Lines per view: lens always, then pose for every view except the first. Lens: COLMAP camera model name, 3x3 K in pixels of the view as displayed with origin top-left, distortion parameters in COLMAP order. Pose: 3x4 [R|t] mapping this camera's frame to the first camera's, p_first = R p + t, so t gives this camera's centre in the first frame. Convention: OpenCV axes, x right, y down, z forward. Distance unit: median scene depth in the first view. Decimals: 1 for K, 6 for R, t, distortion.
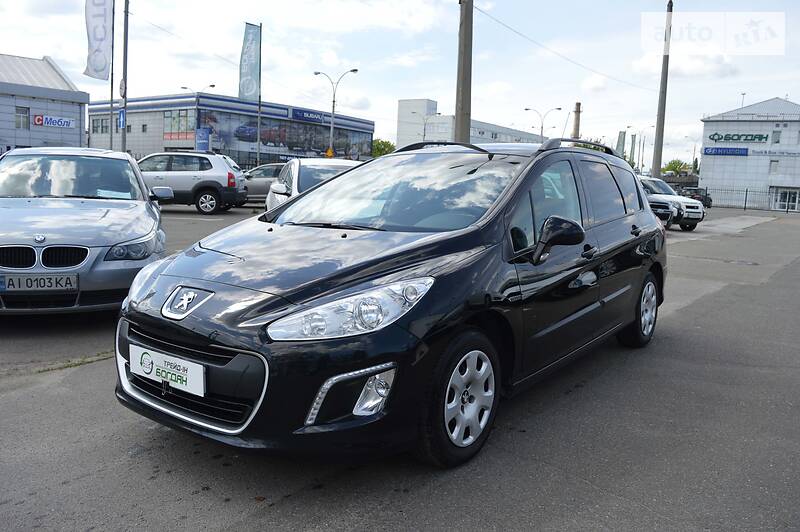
lens RADIAL K [[634.8, 0, 400.0], [0, 634.8, 266.0], [0, 0, 1]] dist [-0.115763, 0.048359]
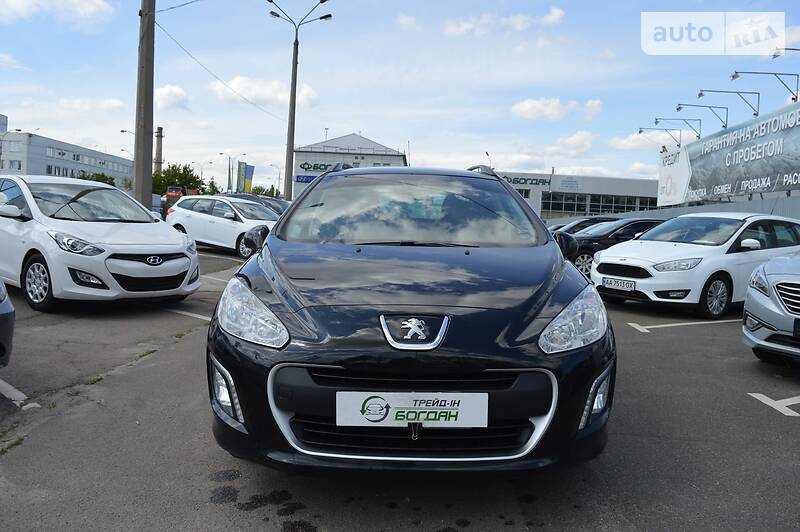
lens RADIAL K [[629.1, 0, 400.0], [0, 629.1, 266.0], [0, 0, 1]] dist [-0.089399, 0.011601]
pose [[0.805713, -0.042018, 0.590814, -0.146202], [0.065177, 0.997713, -0.017929, -0.003159], [-0.588709, 0.052953, 0.806609, 0.048514]]
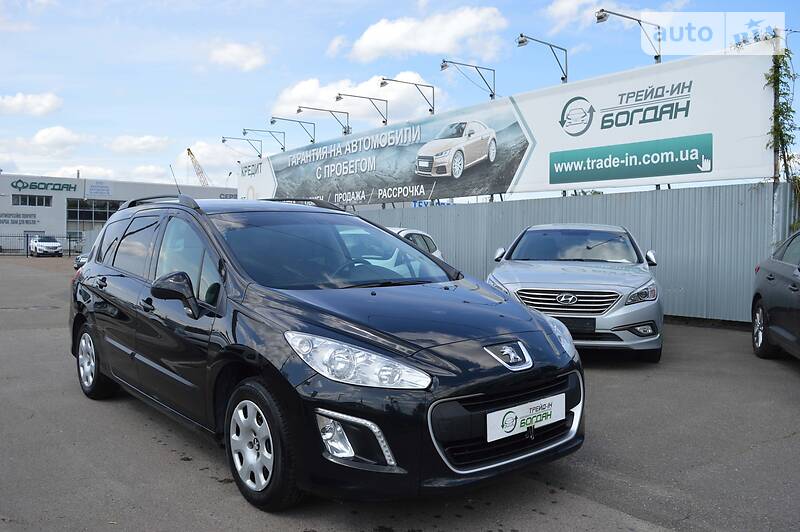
lens RADIAL K [[688.2, 0, 400.0], [0, 688.2, 266.0], [0, 0, 1]] dist [-0.096124, 0.000347]
pose [[0.231375, -0.063638, 0.970781, -0.258279], [0.126369, 0.991370, 0.034869, -0.027578], [-0.964622, 0.114609, 0.237420, 0.146963]]
